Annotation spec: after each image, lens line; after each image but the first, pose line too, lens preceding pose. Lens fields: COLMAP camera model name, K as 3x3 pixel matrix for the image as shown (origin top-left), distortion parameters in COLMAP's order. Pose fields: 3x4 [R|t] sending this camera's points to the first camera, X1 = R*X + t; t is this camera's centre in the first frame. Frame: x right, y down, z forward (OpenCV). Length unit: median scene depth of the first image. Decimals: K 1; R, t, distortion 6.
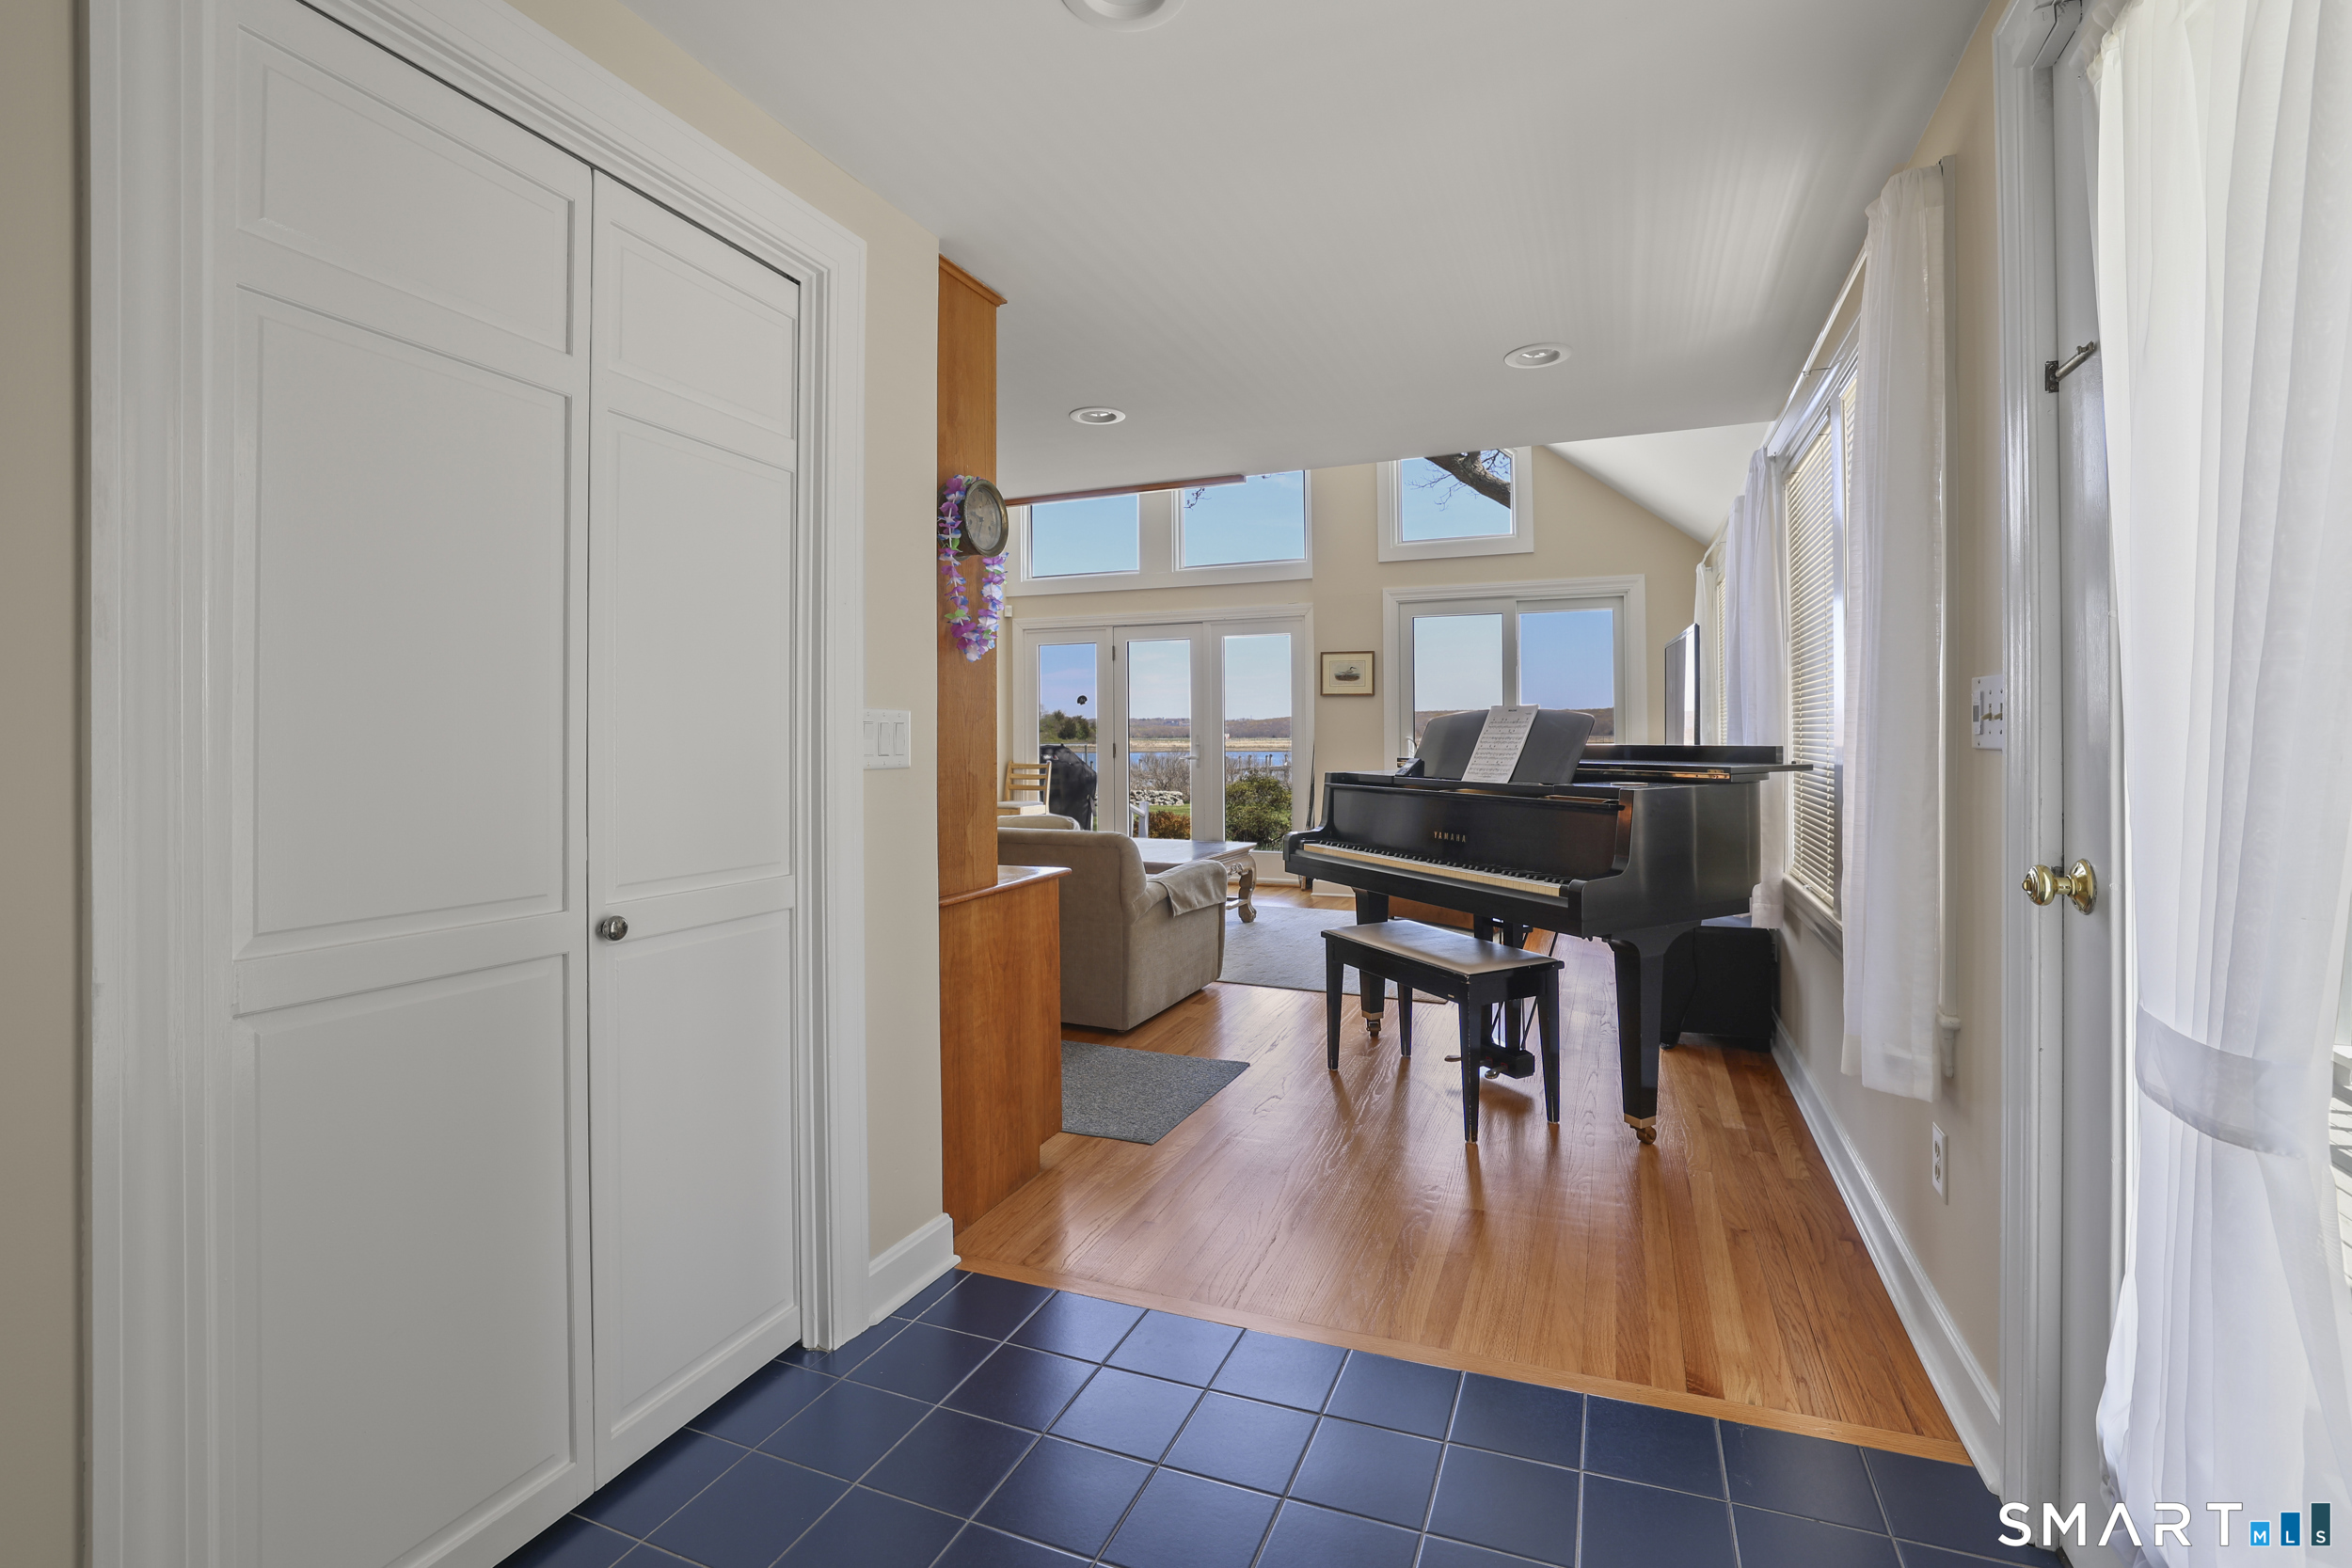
lens RADIAL K [[1018.1, 0, 1218.6], [0, 1018.1, 787.4], [0, 0, 1]] dist [-0.042942, 0.013883]
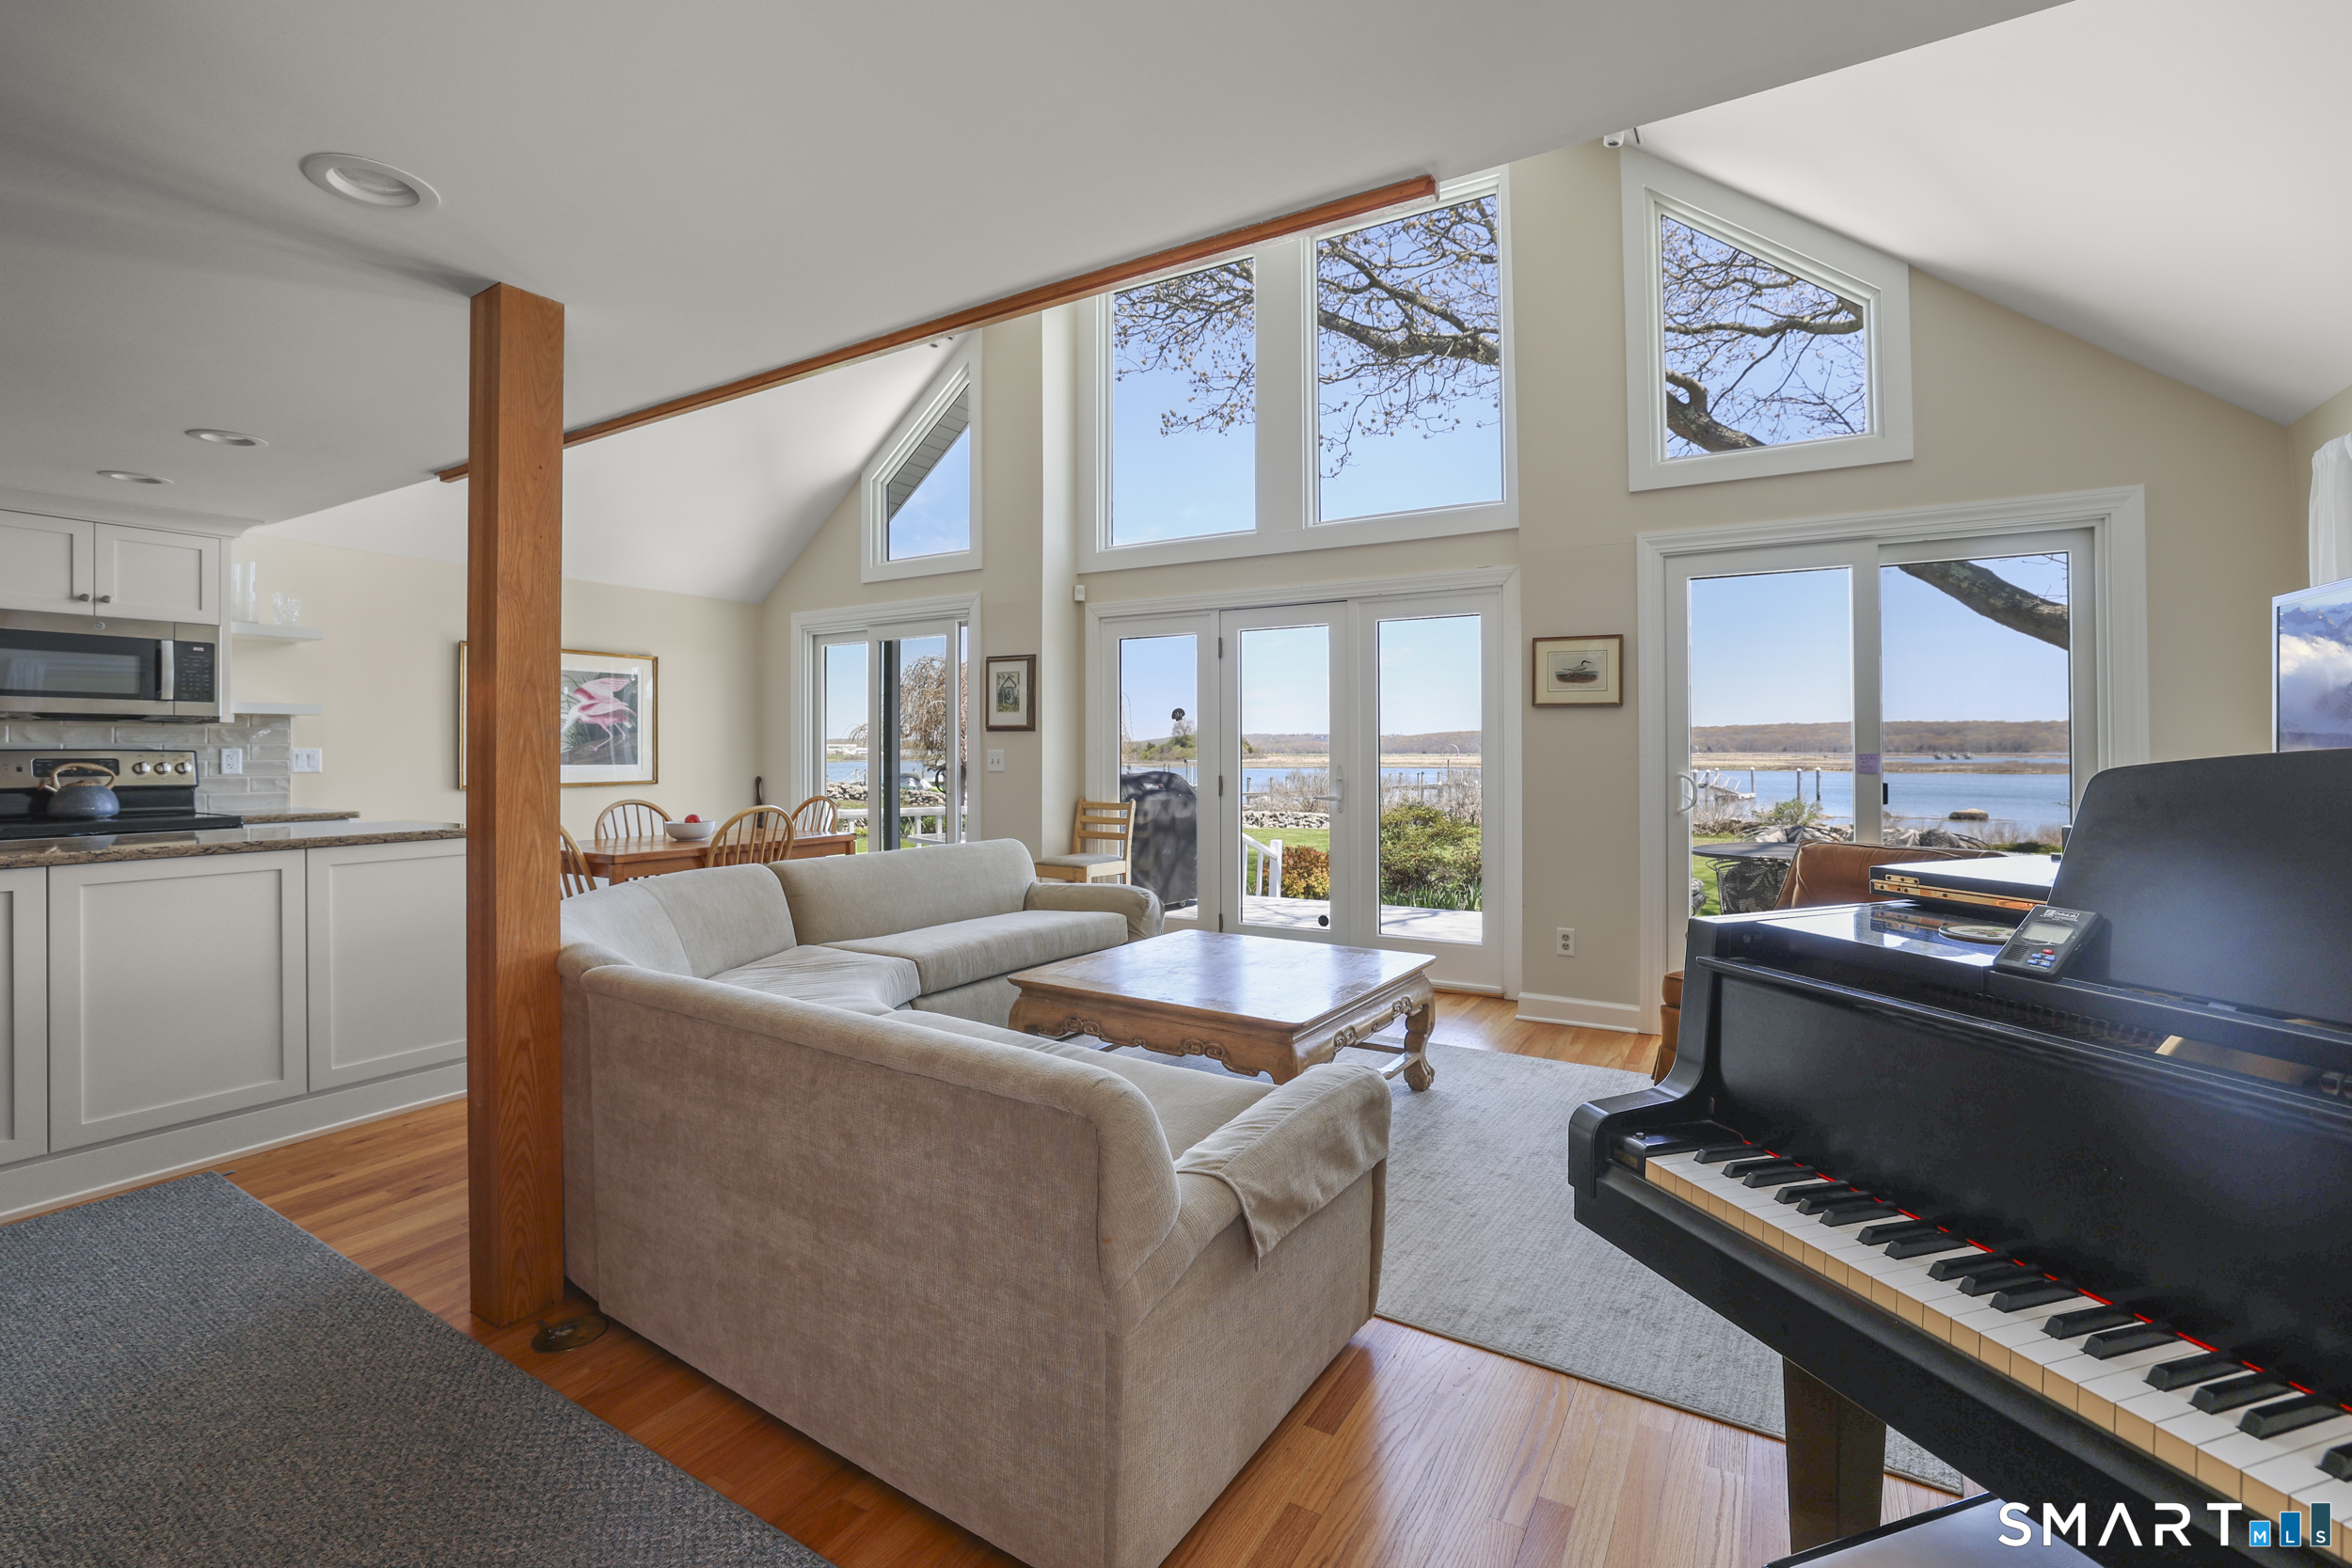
lens RADIAL K [[1018.1, 0, 1209.4], [0, 1018.1, 749.3], [0, 0, 1]] dist [-0.042942, 0.013883]
pose [[0.987919, 0.001445, -0.154961, -0.001110], [-0.009370, 0.998684, -0.050425, -0.028283], [0.154685, 0.051268, 0.986633, 0.329901]]
